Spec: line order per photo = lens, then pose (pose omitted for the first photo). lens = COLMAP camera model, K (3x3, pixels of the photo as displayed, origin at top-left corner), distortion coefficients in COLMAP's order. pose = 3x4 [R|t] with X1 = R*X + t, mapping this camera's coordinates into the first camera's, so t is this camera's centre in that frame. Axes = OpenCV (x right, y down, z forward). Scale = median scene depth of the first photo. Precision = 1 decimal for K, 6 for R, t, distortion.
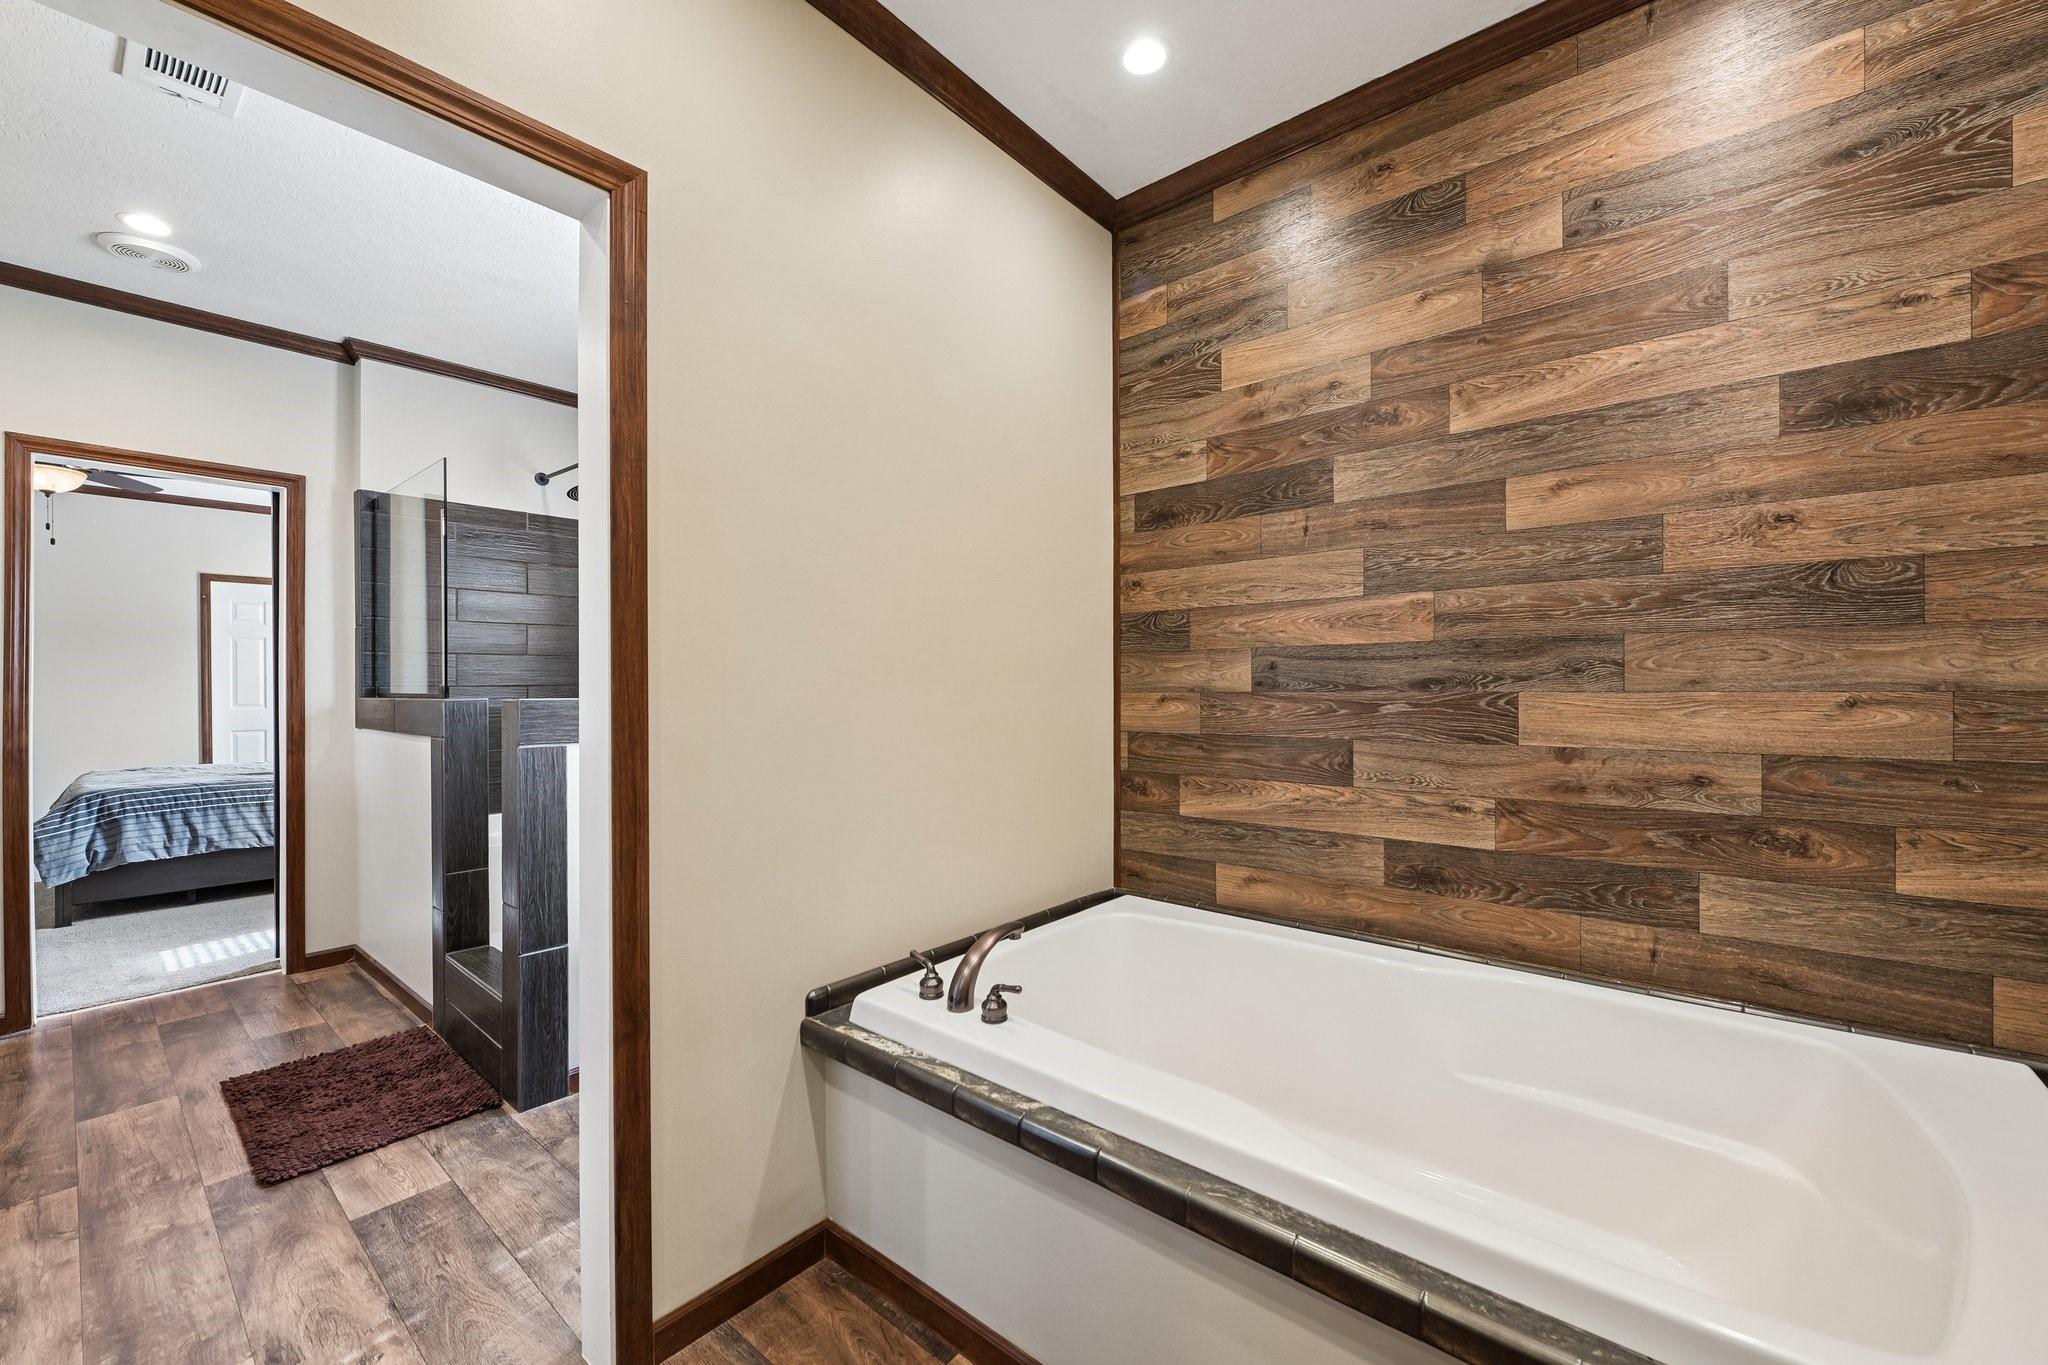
lens RADIAL K [[817.3, 0, 1024.0], [0, 817.3, 682.5], [0, 0, 1]] dist [0.001060, -0.000046]
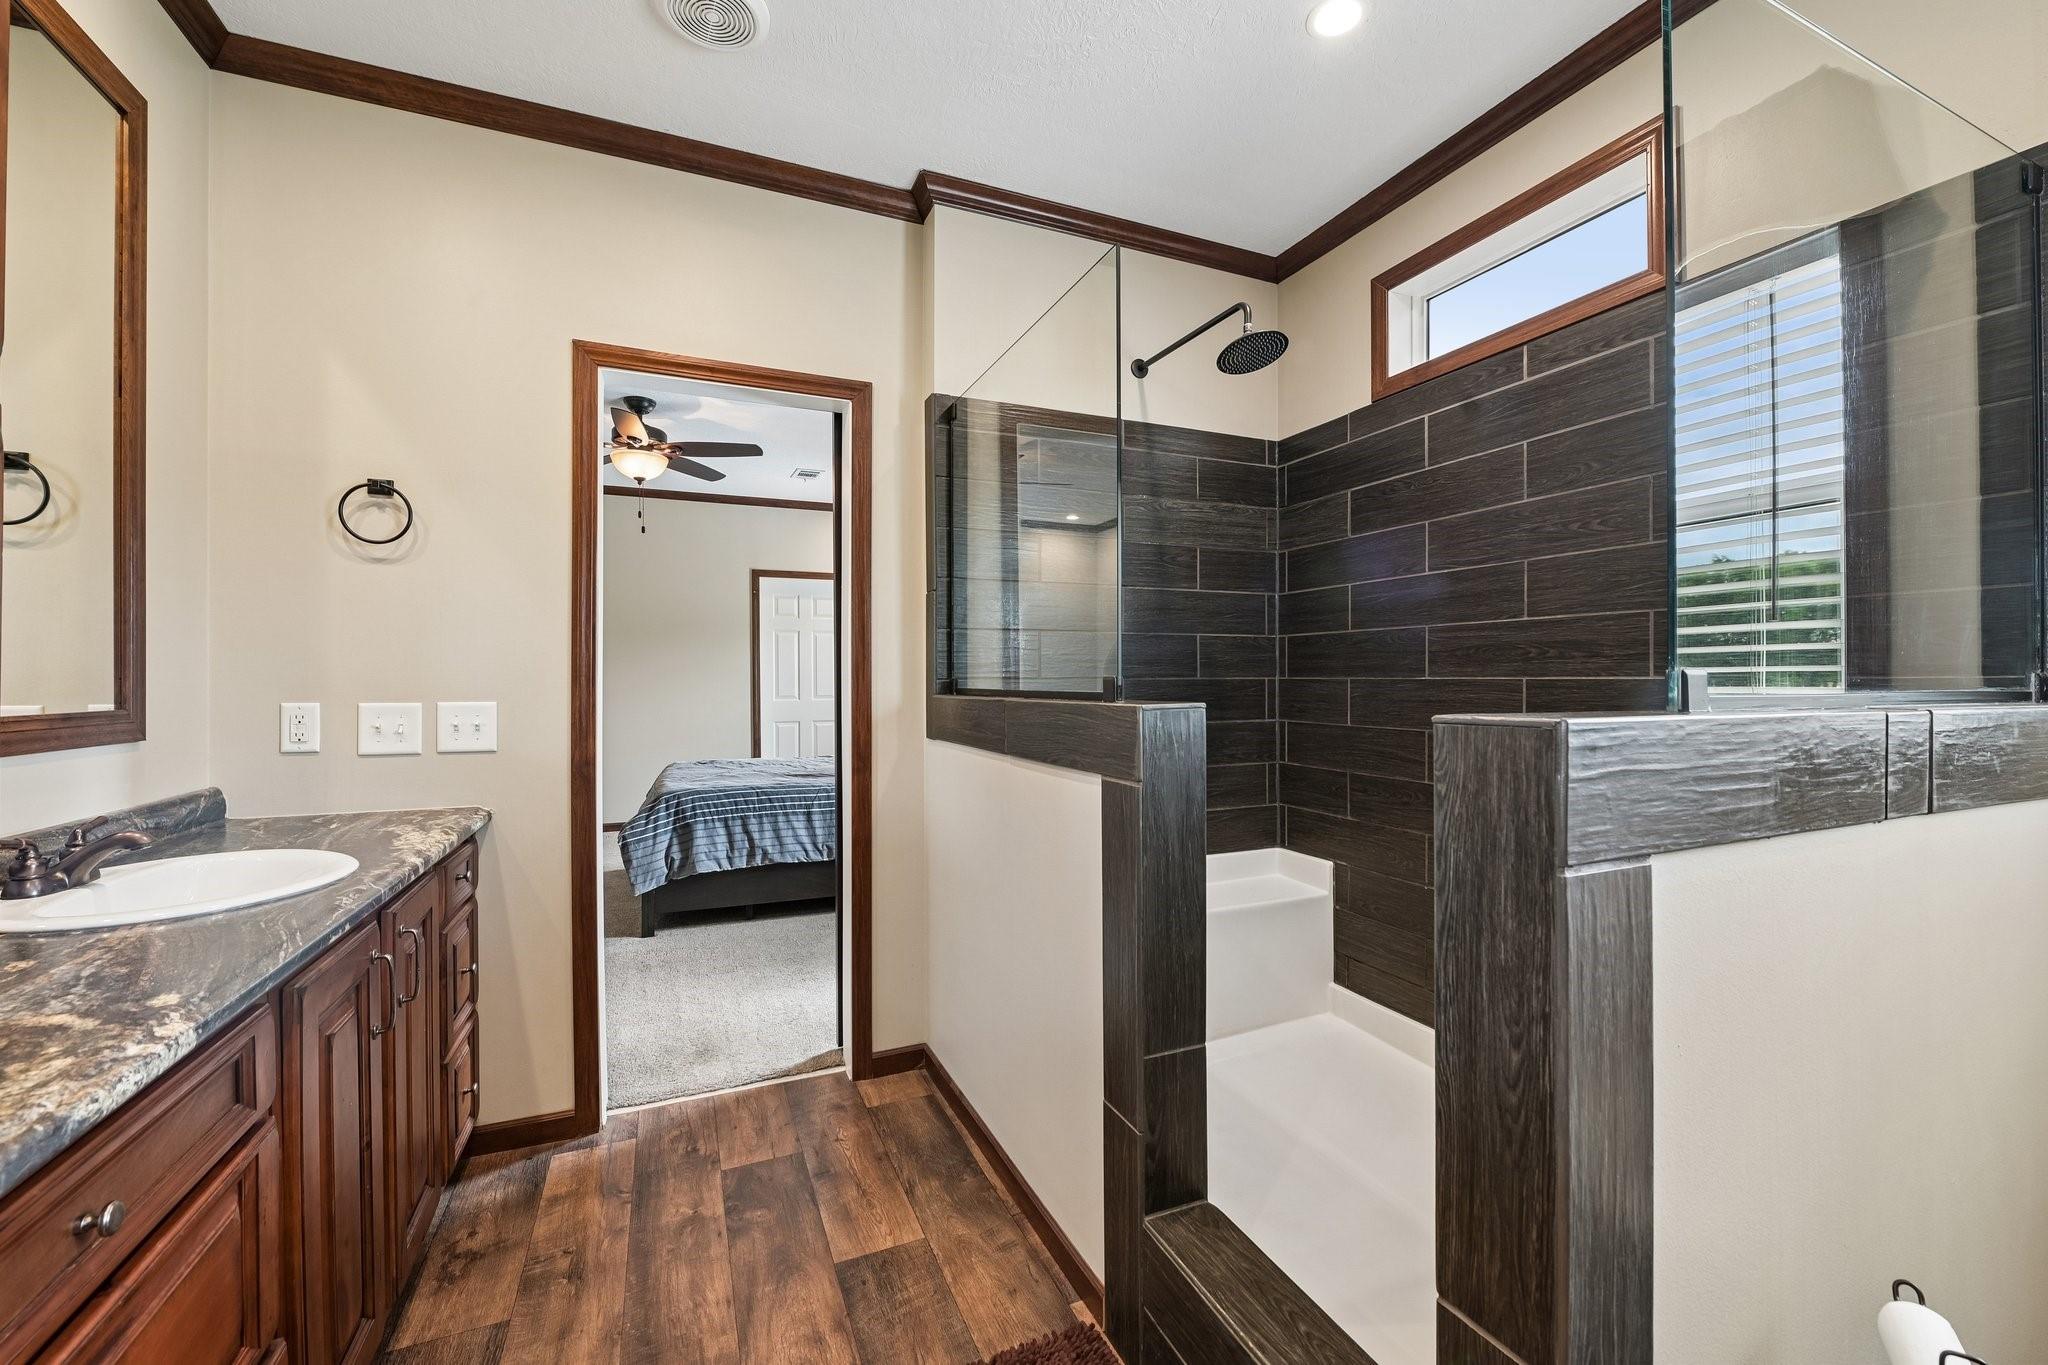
lens RADIAL K [[823.5, 0, 1019.3], [0, 823.5, 673.7], [0, 0, 1]] dist [-0.001323, -0.000772]
pose [[0.892499, -0.002129, -0.451045, -0.370016], [0.001177, 0.999996, -0.002390, 0.002320], [0.451049, 0.001602, 0.892498, 0.350680]]
